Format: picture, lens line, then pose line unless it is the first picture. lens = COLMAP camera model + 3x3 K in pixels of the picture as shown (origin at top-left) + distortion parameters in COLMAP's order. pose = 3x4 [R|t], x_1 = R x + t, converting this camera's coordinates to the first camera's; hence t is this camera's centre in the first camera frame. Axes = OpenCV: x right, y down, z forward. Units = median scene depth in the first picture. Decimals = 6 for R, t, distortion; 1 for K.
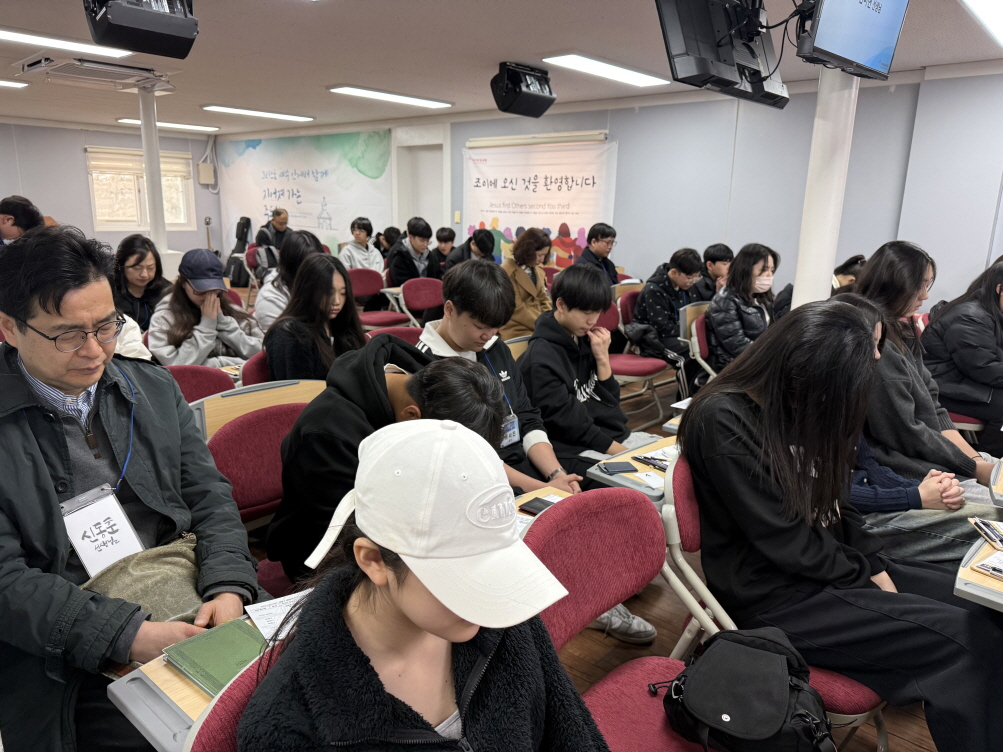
lens RADIAL K [[712.0, 0, 495.9], [0, 712.0, 399.3], [0, 0, 1]] dist [0.039299, -0.035171]
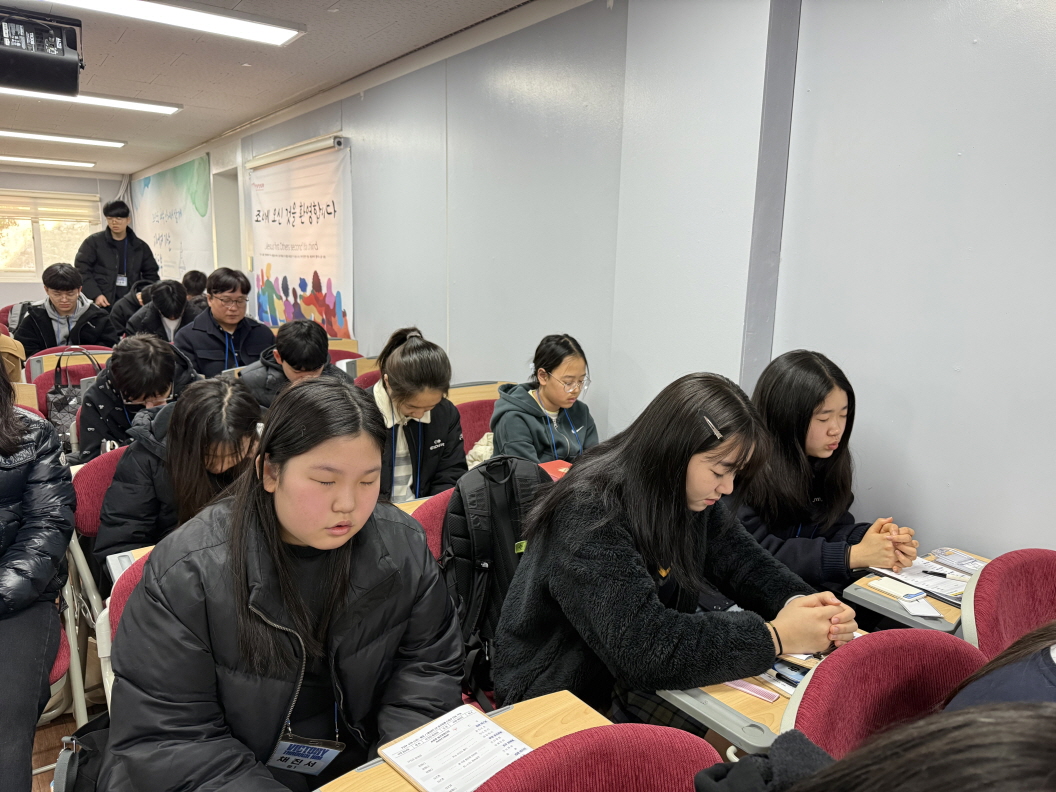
lens RADIAL K [[749.6, 0, 526.7], [0, 749.6, 397.1], [0, 0, 1]] dist [0.039299, -0.035171]
pose [[0.980766, 0.034754, -0.192067, 0.338825], [-0.051320, 0.995314, -0.081959, -0.064096], [0.188319, 0.090240, 0.977953, 0.281089]]
